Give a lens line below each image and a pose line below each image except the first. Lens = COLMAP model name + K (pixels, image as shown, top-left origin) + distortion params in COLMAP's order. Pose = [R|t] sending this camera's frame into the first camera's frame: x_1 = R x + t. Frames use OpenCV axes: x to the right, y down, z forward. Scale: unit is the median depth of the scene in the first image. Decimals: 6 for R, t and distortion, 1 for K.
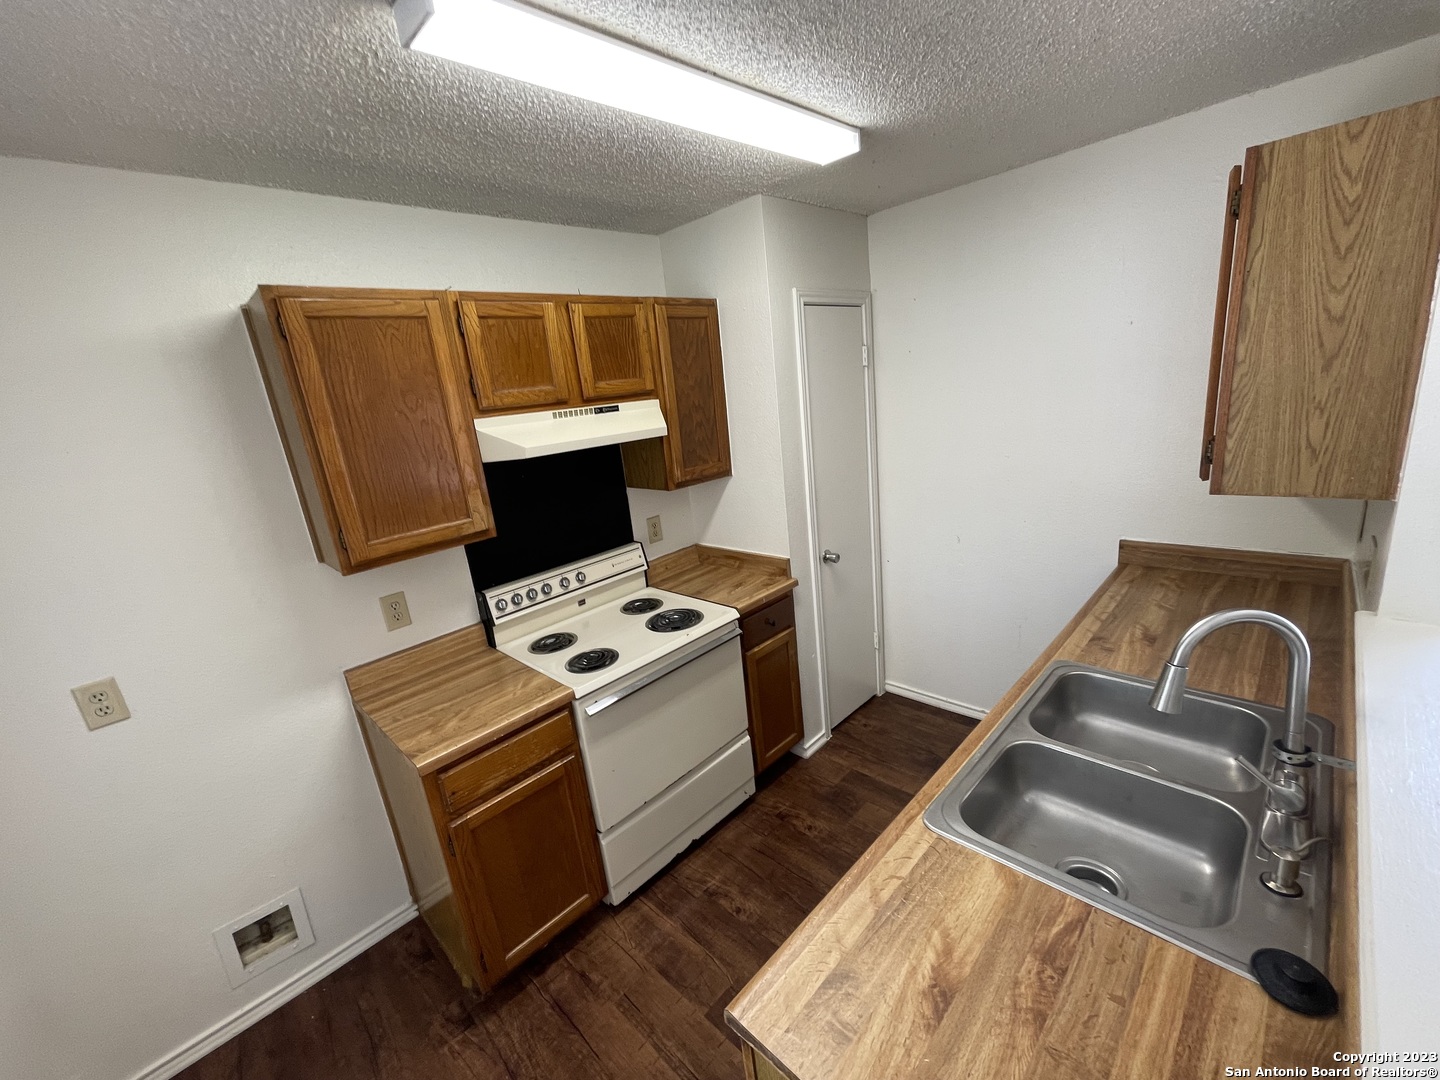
lens RADIAL K [[585.1, 0, 712.1], [0, 585.1, 543.2], [0, 0, 1]] dist [0.001158, 0.000368]
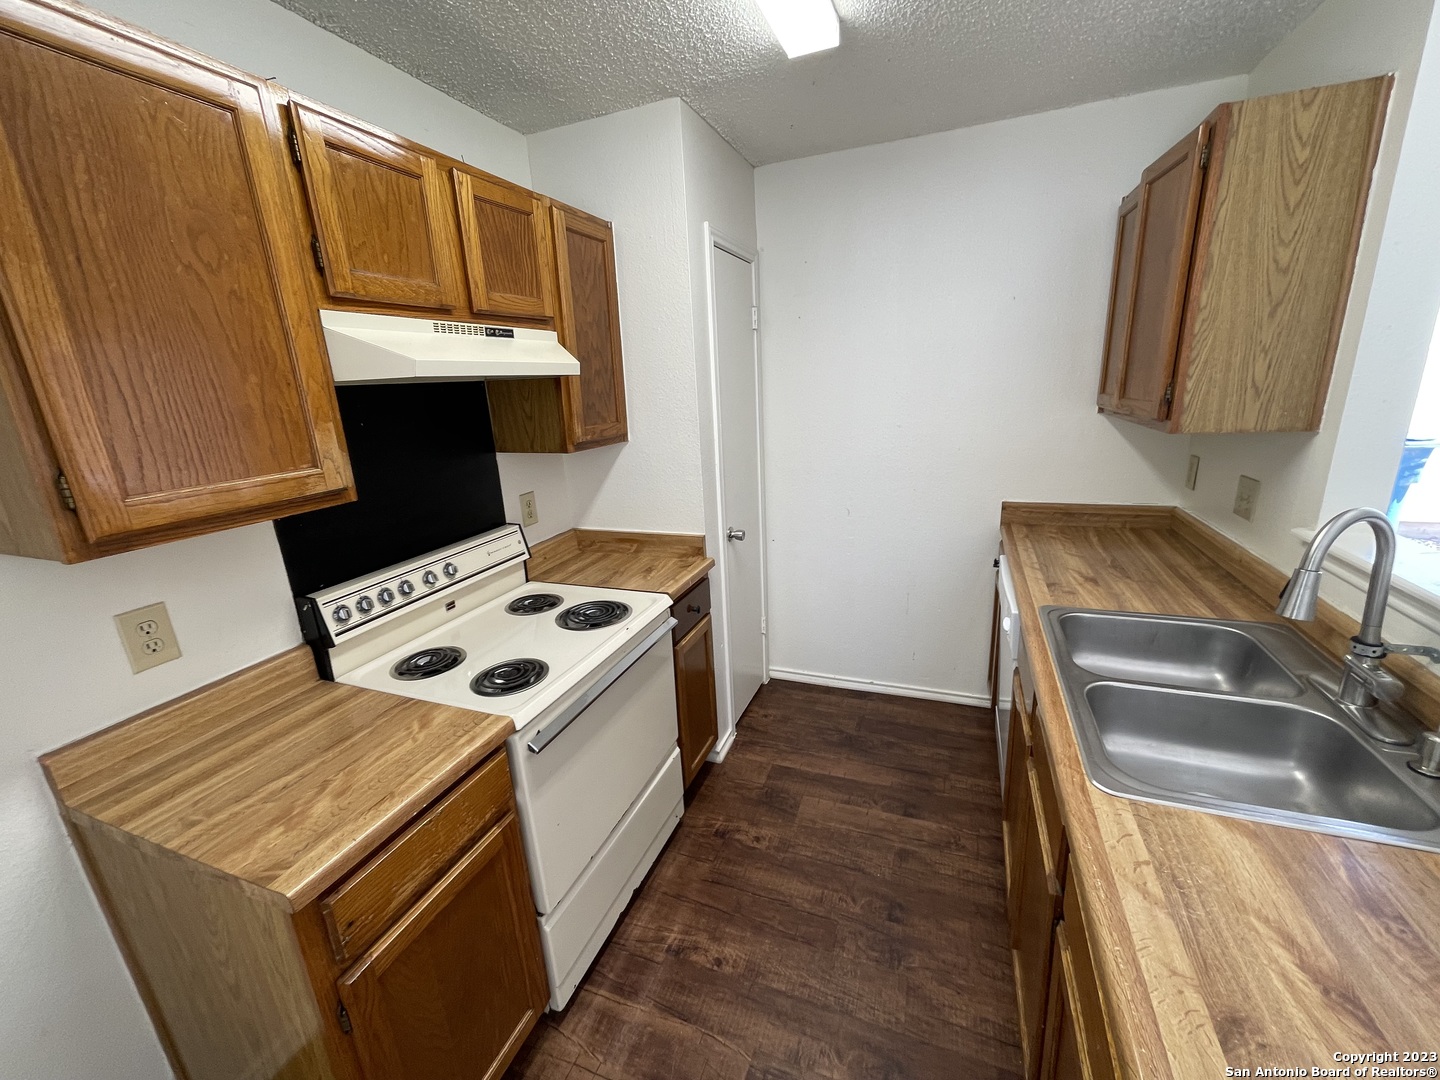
lens RADIAL K [[585.1, 0, 712.1], [0, 585.1, 543.2], [0, 0, 1]] dist [0.001158, 0.000368]
pose [[0.917345, -0.045641, 0.395468, -0.249830], [0.053750, 0.998510, -0.009442, 0.057709], [-0.394448, 0.029918, 0.918431, 0.241643]]
